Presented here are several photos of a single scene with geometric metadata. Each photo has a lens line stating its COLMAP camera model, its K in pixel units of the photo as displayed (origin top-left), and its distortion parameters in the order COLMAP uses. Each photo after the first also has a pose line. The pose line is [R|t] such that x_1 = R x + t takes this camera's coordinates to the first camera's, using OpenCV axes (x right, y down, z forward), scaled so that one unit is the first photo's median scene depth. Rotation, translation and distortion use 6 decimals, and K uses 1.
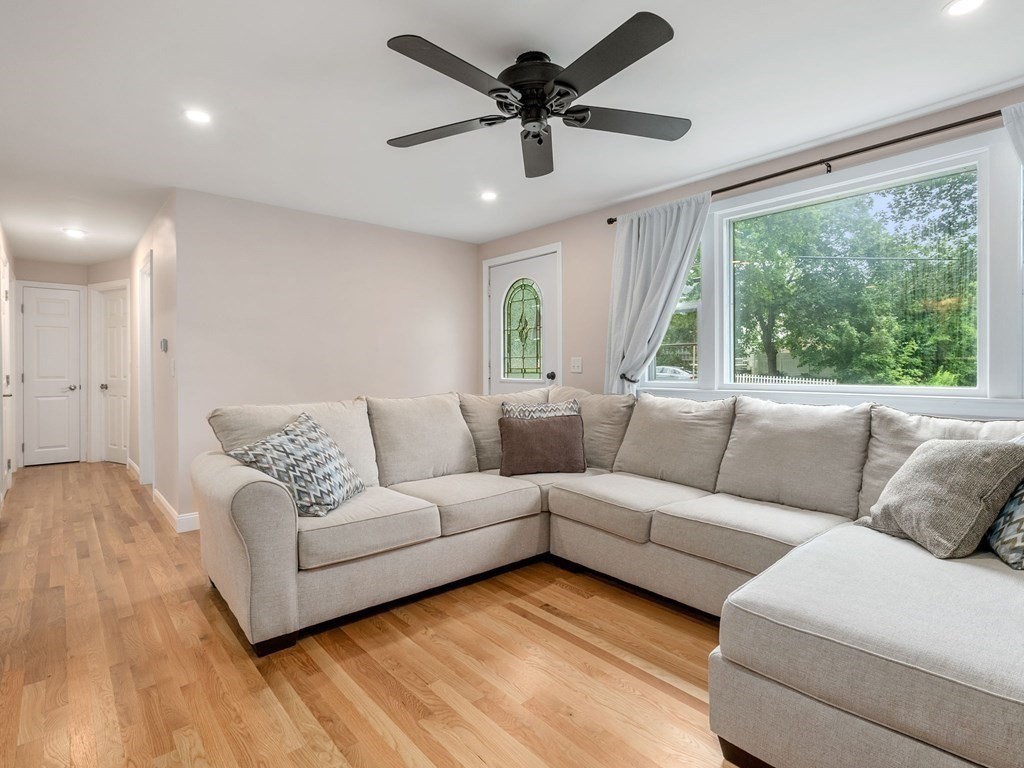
lens RADIAL K [[525.3, 0, 519.5], [0, 525.3, 370.5], [0, 0, 1]] dist [-0.007497, 0.005689]
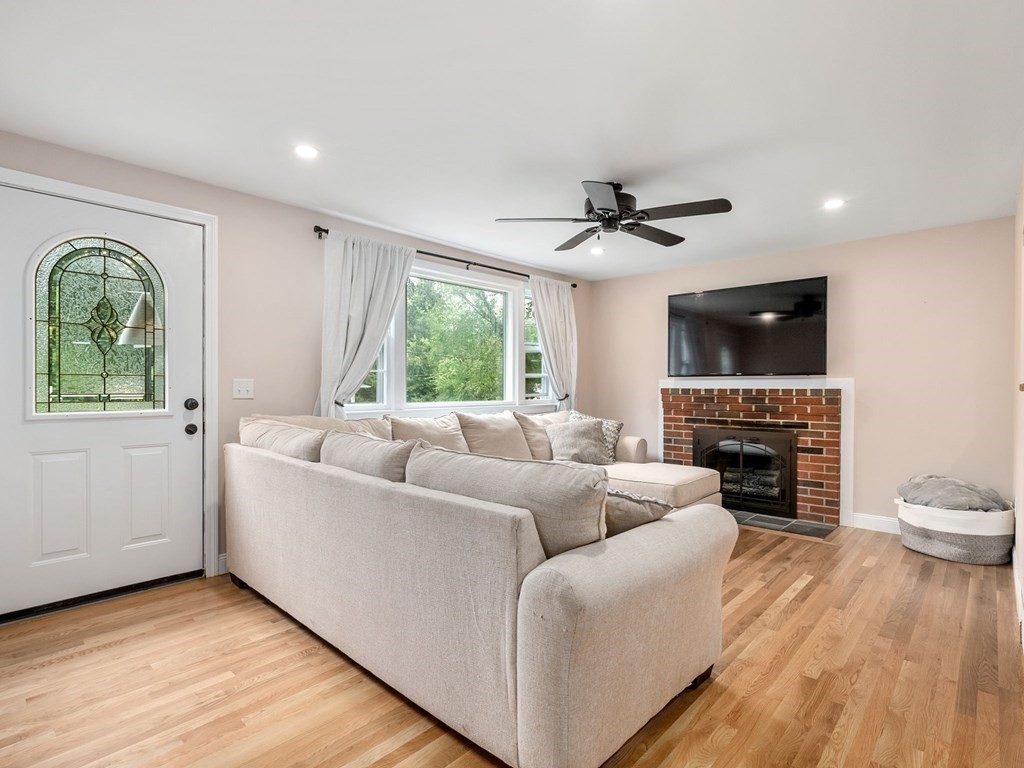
lens RADIAL K [[525.3, 0, 511.6], [0, 525.3, 386.2], [0, 0, 1]] dist [-0.007497, 0.005689]
pose [[-0.103698, -0.000569, 0.994609, -0.631521], [0.002125, 0.999997, 0.000794, -0.012247], [-0.994607, 0.002196, -0.103697, 0.635024]]
